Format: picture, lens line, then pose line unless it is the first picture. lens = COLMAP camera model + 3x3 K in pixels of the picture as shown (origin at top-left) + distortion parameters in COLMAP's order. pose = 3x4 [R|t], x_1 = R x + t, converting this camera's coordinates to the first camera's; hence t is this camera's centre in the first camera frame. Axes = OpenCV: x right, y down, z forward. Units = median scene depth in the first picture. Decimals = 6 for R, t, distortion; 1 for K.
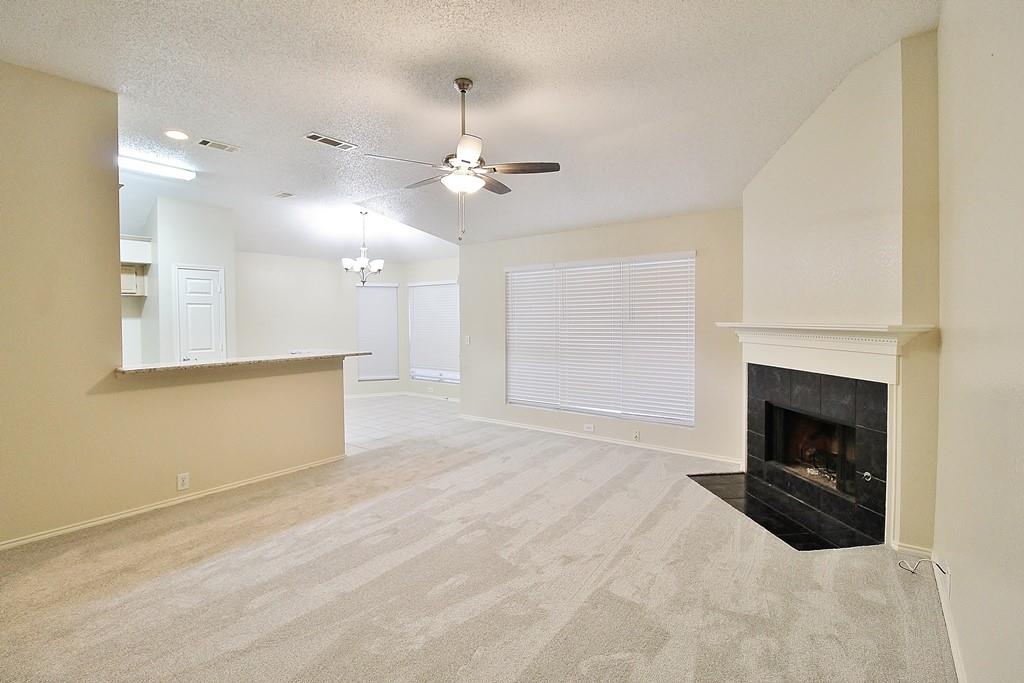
lens RADIAL K [[481.3, 0, 512.7], [0, 481.3, 329.4], [0, 0, 1]] dist [-0.013097, -0.001048]
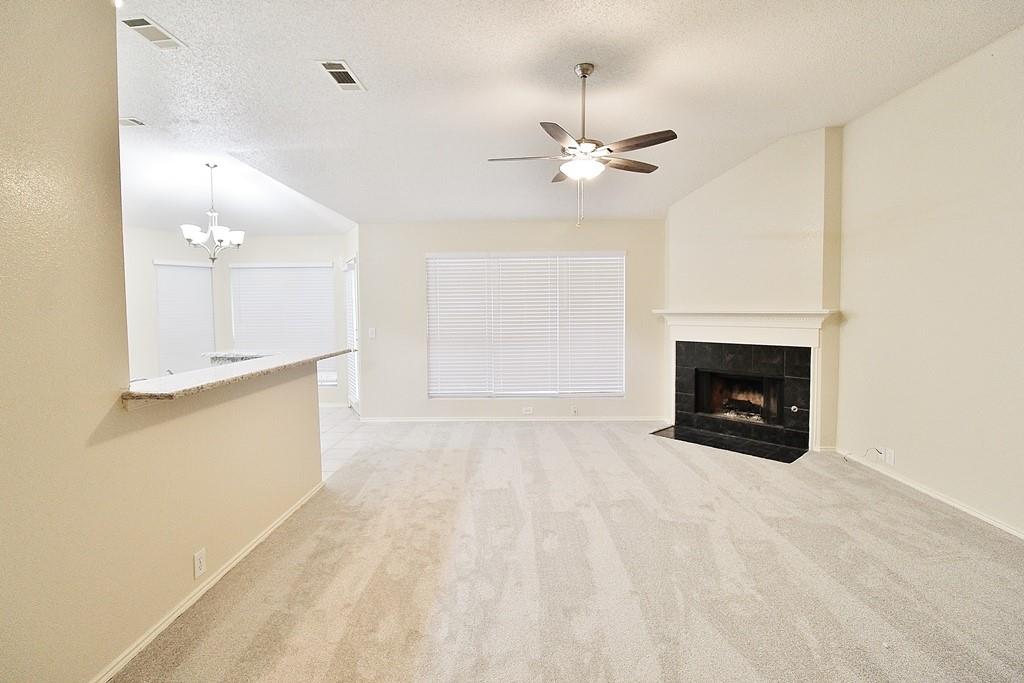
lens RADIAL K [[481.3, 0, 512.7], [0, 481.3, 329.4], [0, 0, 1]] dist [-0.013097, -0.001048]
pose [[0.805524, -0.027909, 0.591906, -0.732788], [0.017925, 0.999581, 0.022736, 0.002150], [-0.592292, -0.007705, 0.805686, 0.250980]]
